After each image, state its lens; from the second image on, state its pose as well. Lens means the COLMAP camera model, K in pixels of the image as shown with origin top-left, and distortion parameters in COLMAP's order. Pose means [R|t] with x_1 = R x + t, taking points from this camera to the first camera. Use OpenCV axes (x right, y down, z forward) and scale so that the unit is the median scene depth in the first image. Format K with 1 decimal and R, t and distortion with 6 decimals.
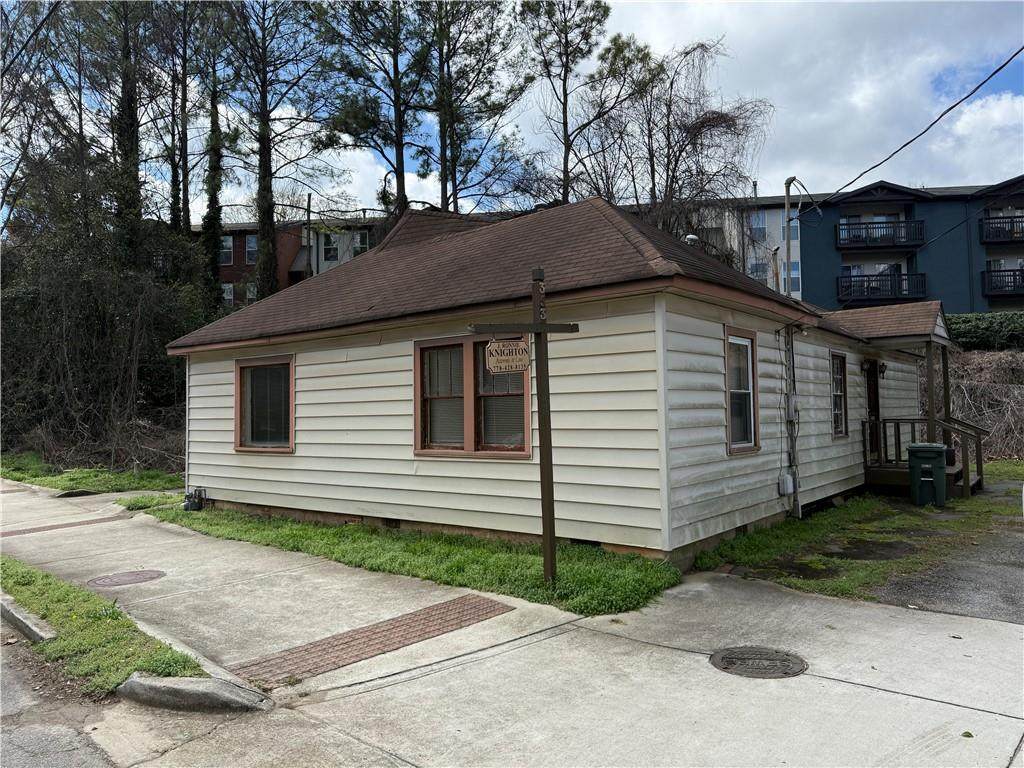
lens RADIAL K [[717.0, 0, 516.5], [0, 717.0, 376.0], [0, 0, 1]] dist [0.008720, -0.010009]
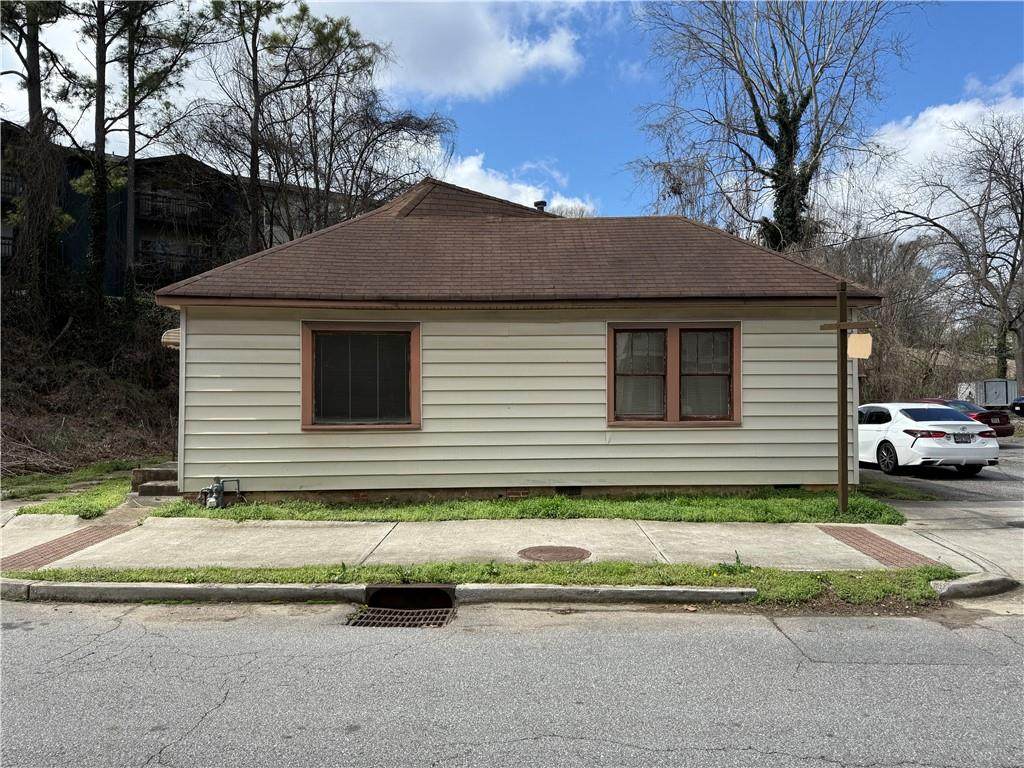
lens RADIAL K [[717.0, 0, 515.2], [0, 717.0, 388.6], [0, 0, 1]] dist [0.008720, -0.010009]
pose [[0.760056, 0.019825, 0.649555, -0.896782], [-0.043766, 0.998827, 0.020726, 0.033365], [-0.648382, -0.044181, 0.760032, 0.242582]]
